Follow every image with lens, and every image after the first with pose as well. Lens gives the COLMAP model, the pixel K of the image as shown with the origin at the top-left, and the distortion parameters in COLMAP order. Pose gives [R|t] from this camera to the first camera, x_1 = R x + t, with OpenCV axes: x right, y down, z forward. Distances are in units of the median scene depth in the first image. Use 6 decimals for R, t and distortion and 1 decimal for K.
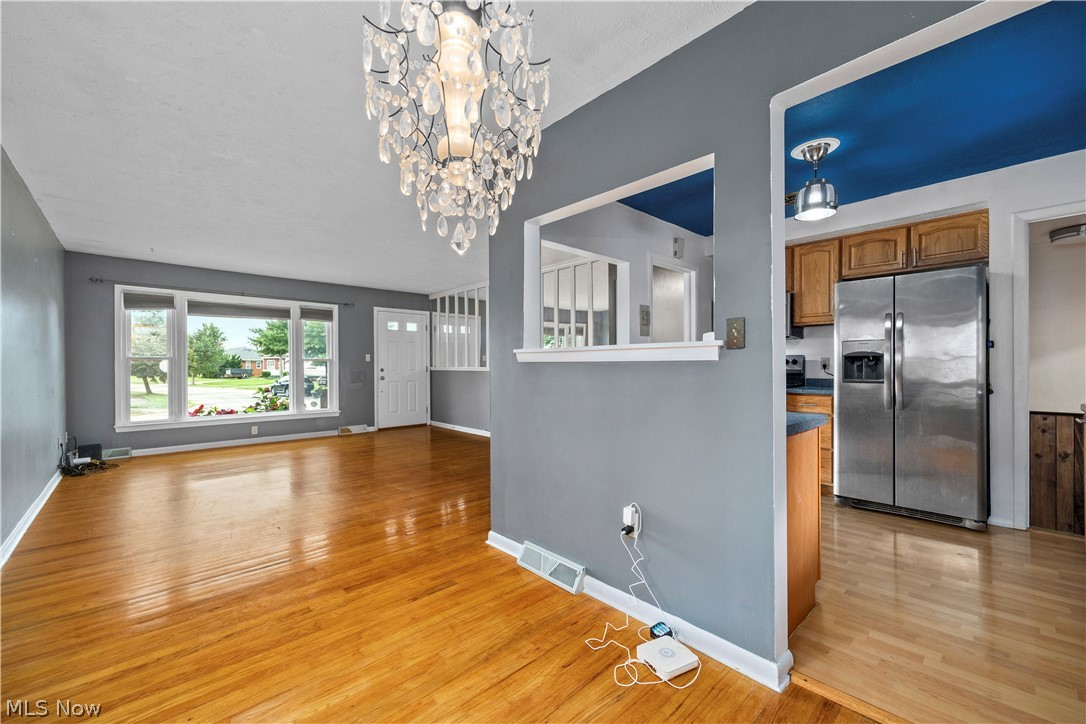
lens RADIAL K [[435.7, 0, 543.5], [0, 435.7, 366.3], [0, 0, 1]] dist [0.003558, -0.000297]
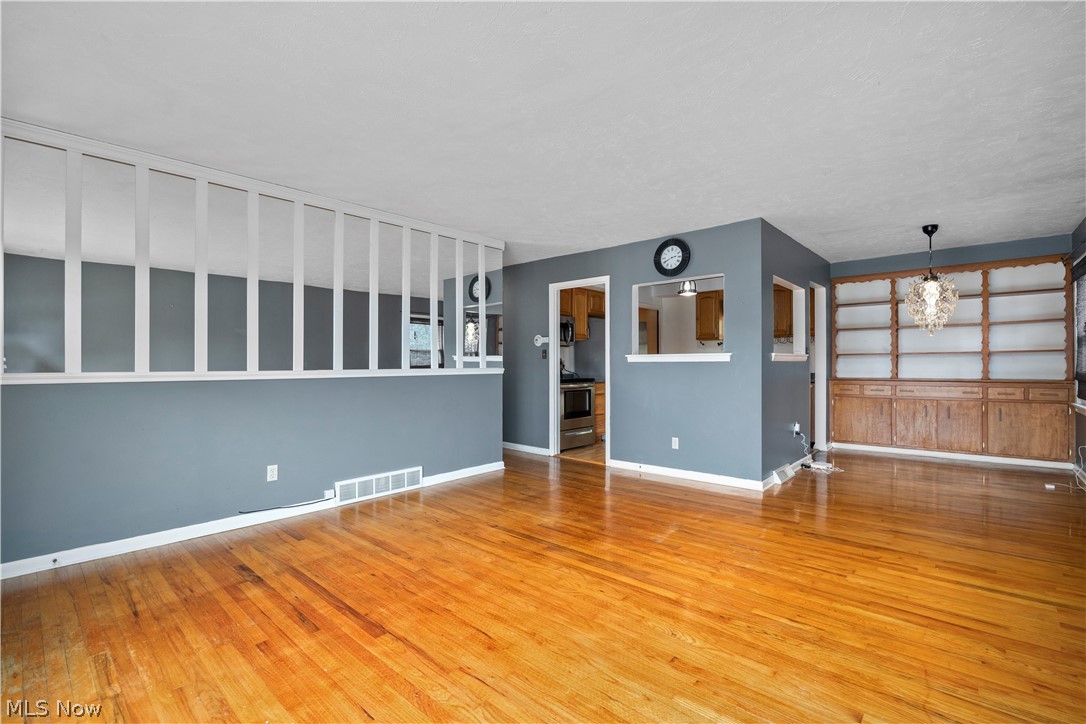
lens RADIAL K [[477.4, 0, 543.0], [0, 477.4, 362.0], [0, 0, 1]] dist [-0.018504, 0.000825]
pose [[-0.080800, 0.007831, 0.996700, -1.098907], [0.009368, 0.999931, -0.007097, -0.002400], [-0.996686, 0.008763, -0.080868, 1.260232]]
